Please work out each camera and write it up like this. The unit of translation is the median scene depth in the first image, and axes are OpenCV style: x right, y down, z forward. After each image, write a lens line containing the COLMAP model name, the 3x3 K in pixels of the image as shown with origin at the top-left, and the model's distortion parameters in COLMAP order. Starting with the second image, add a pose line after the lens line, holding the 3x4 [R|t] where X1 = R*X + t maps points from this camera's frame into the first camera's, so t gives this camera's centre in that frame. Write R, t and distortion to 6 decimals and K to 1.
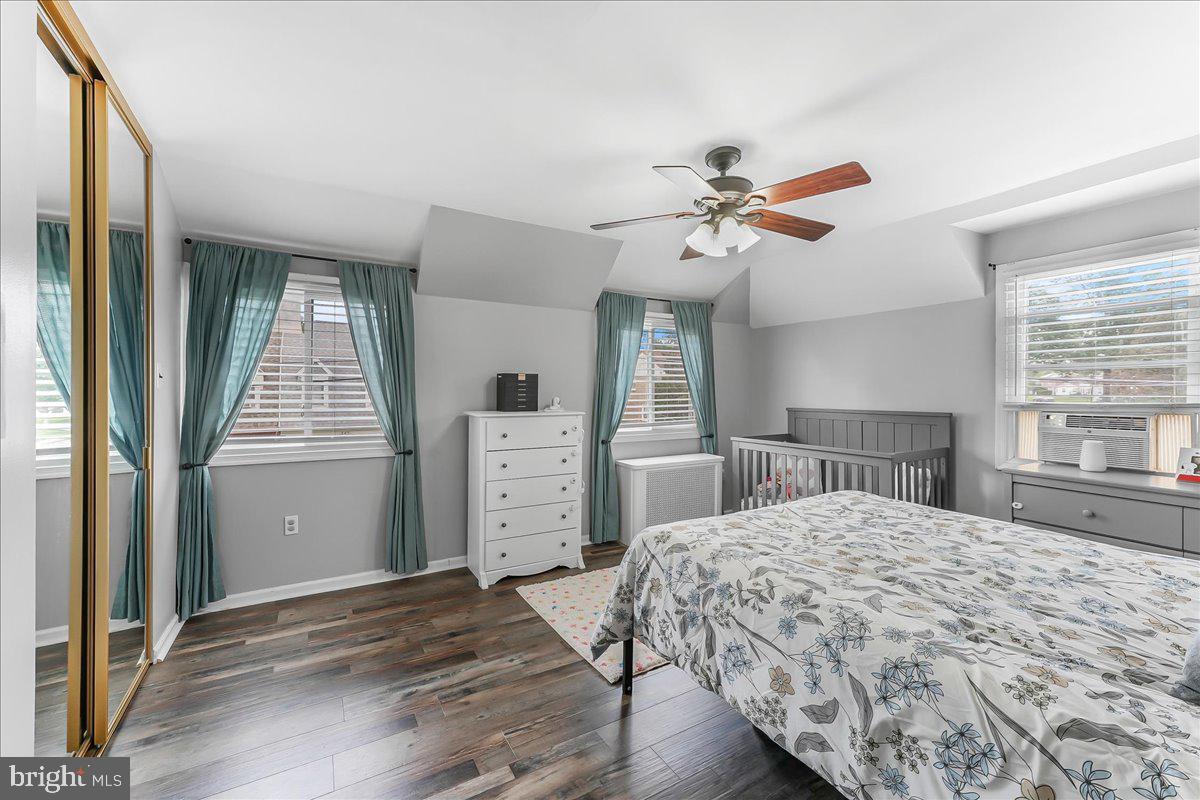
lens RADIAL K [[484.3, 0, 600.5], [0, 484.3, 390.3], [0, 0, 1]] dist [0.002808, 0.000116]
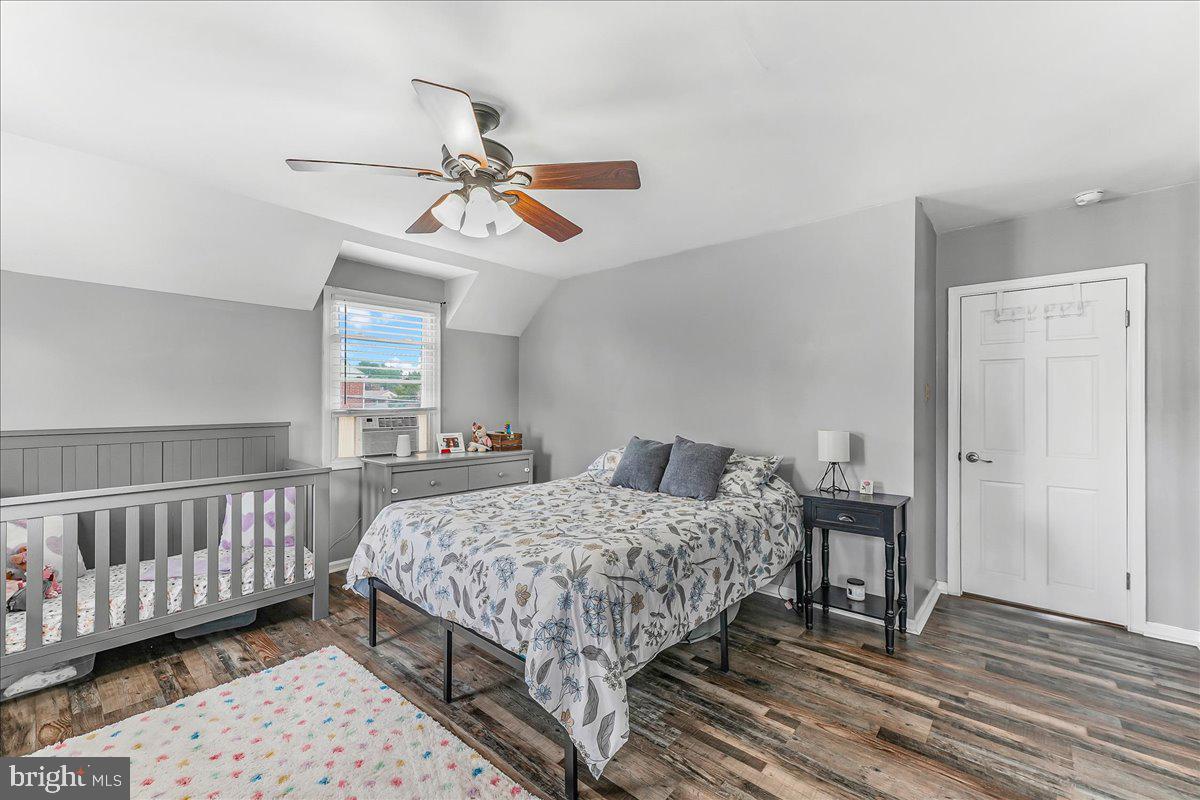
lens RADIAL K [[495.9, 0, 600.0], [0, 495.9, 400.0], [0, 0, 1]] dist [0.000130, -0.000106]
pose [[-0.321482, 0.003222, 0.946910, -0.783375], [-0.001872, 0.999990, -0.004038, 0.010321], [-0.946914, -0.003071, -0.321473, 1.375990]]
